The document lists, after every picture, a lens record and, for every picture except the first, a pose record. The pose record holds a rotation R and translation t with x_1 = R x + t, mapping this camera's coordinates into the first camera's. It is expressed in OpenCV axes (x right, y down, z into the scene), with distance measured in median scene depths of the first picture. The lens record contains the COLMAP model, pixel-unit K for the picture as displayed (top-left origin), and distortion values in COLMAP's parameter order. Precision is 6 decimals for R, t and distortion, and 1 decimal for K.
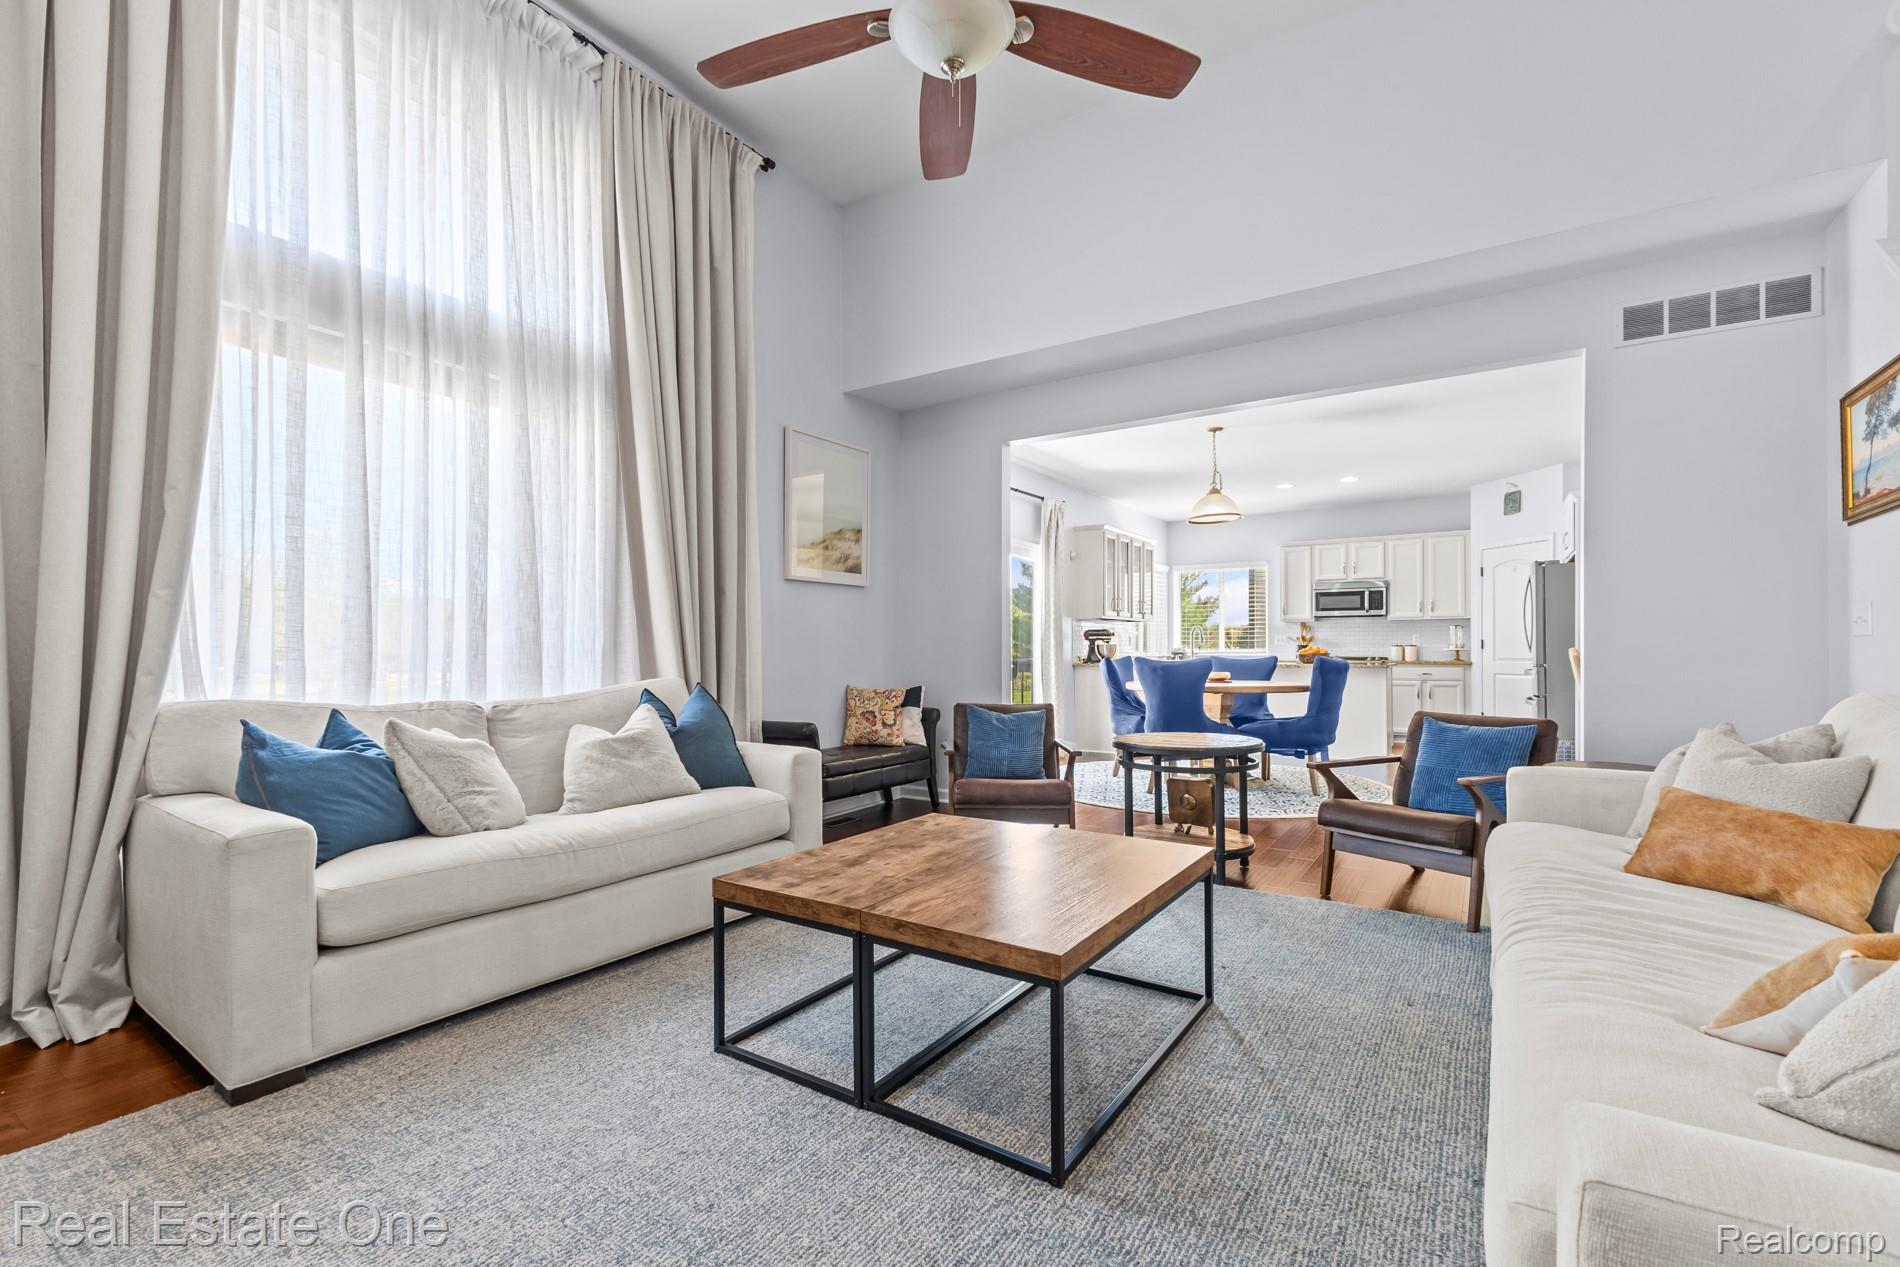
lens RADIAL K [[833.5, 0, 960.9], [0, 833.5, 641.8], [0, 0, 1]] dist [0.009490, -0.001331]
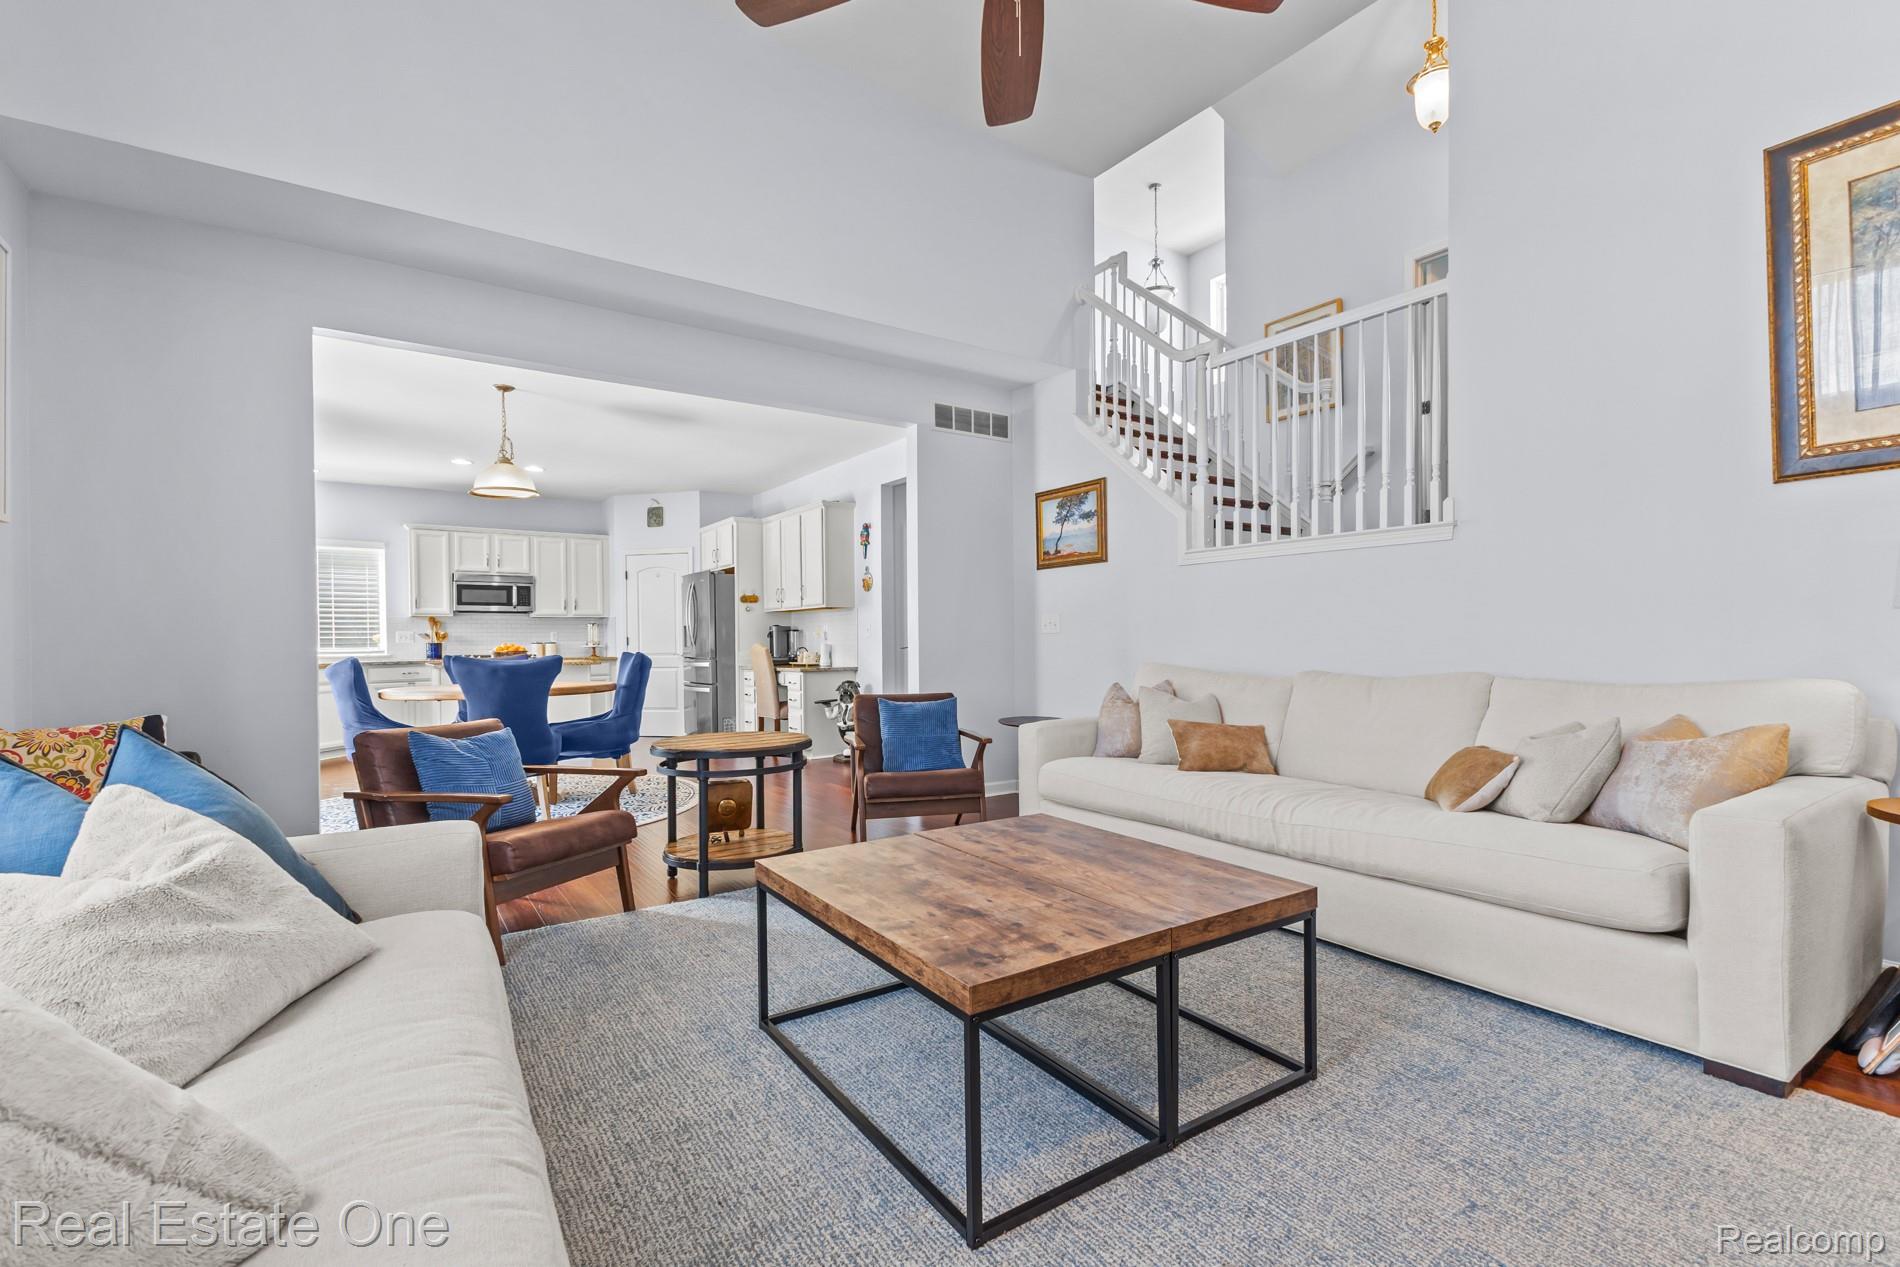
lens RADIAL K [[833.5, 0, 940.7], [0, 833.5, 639.7], [0, 0, 1]] dist [0.009490, -0.001331]
pose [[0.391235, 0.000471, 0.920291, -0.530062], [0.001994, 0.999997, -0.001359, 0.007634], [-0.920289, 0.002367, 0.391233, 0.448145]]
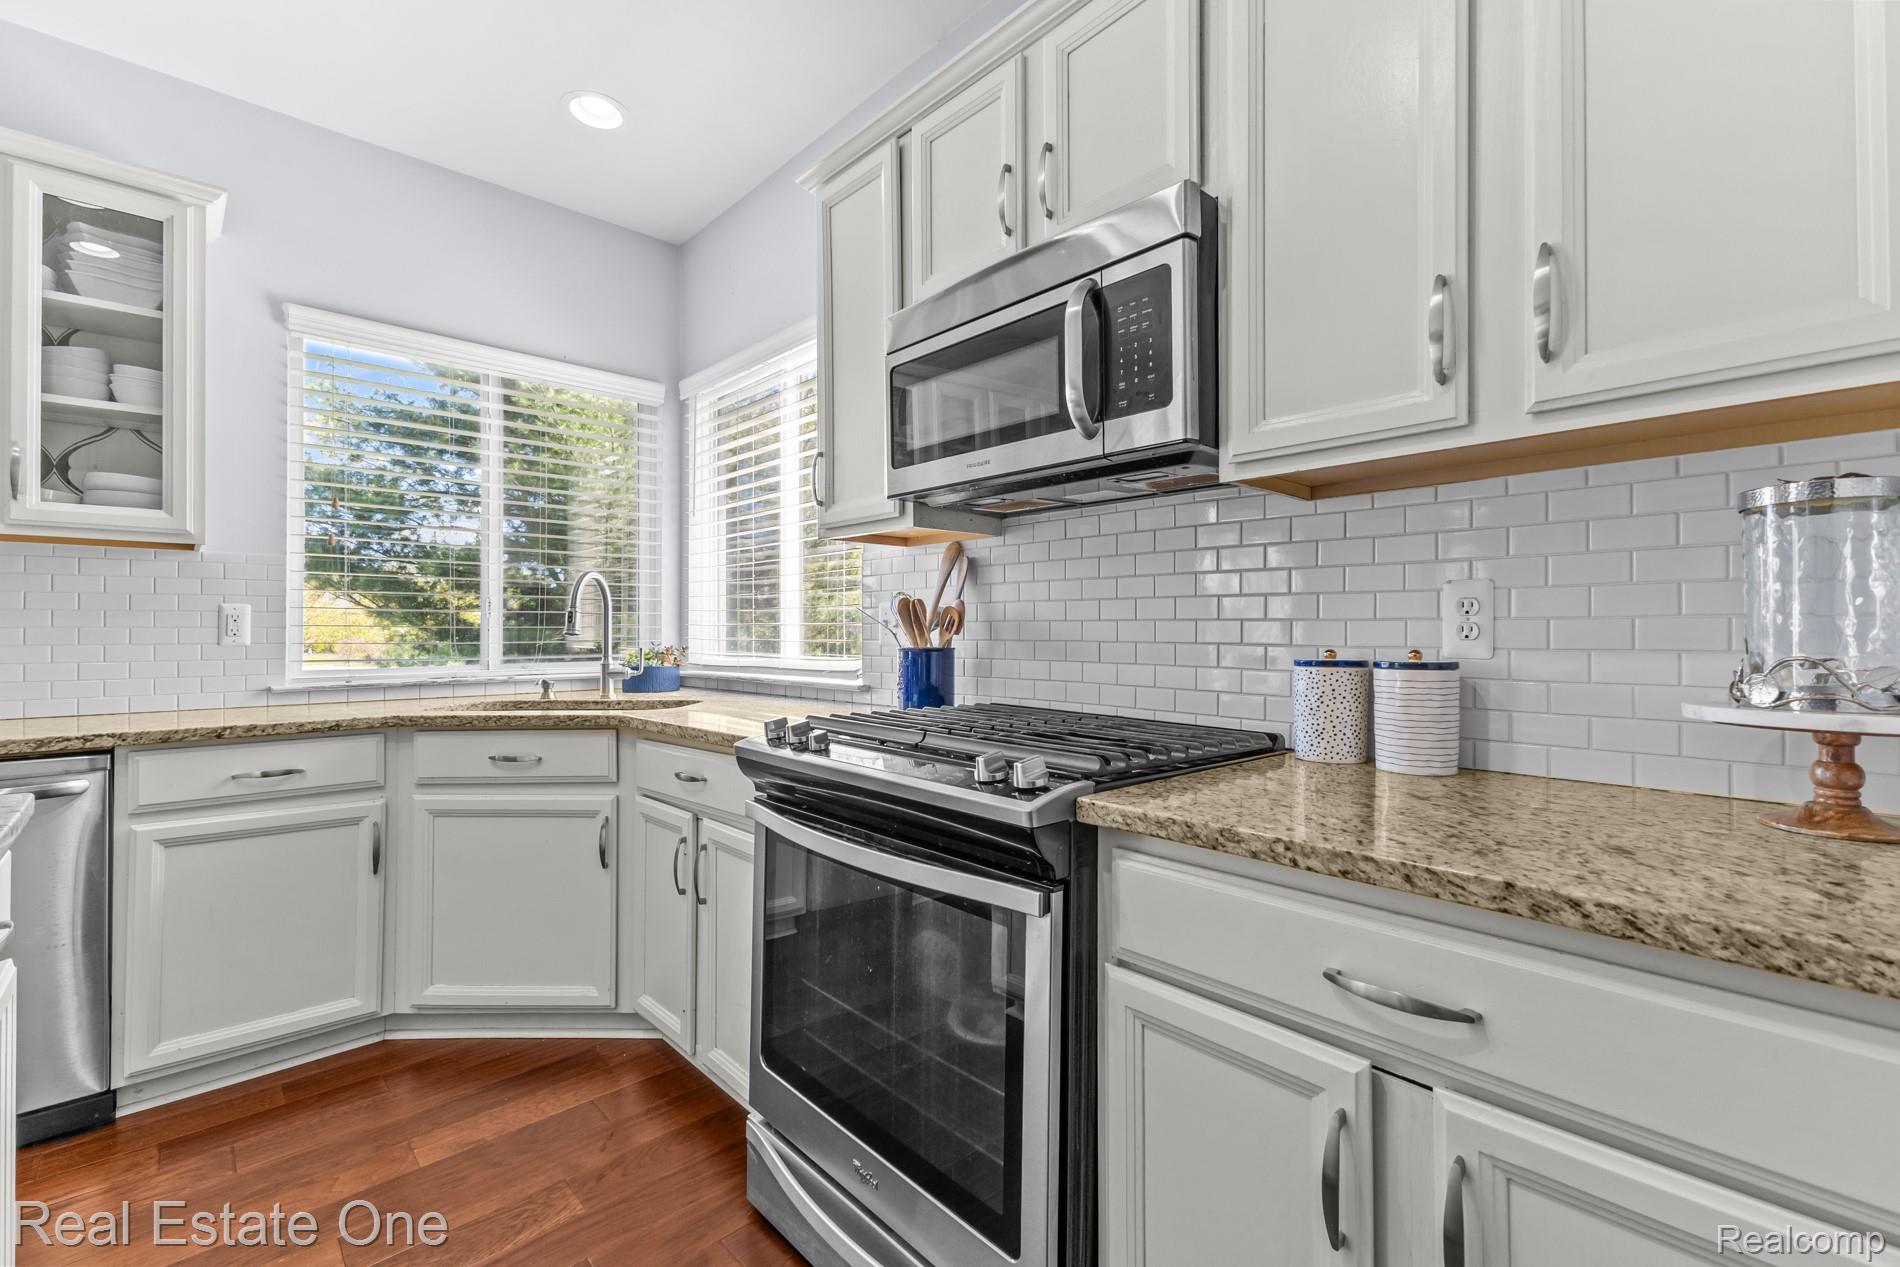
lens RADIAL K [[833.5, 0, 961.2], [0, 833.5, 623.5], [0, 0, 1]] dist [0.009490, -0.001331]
pose [[0.968479, -0.000518, -0.249095, 1.294019], [0.000287, 0.999999, -0.000962, -0.006028], [0.249095, 0.000860, 0.968479, 2.193231]]
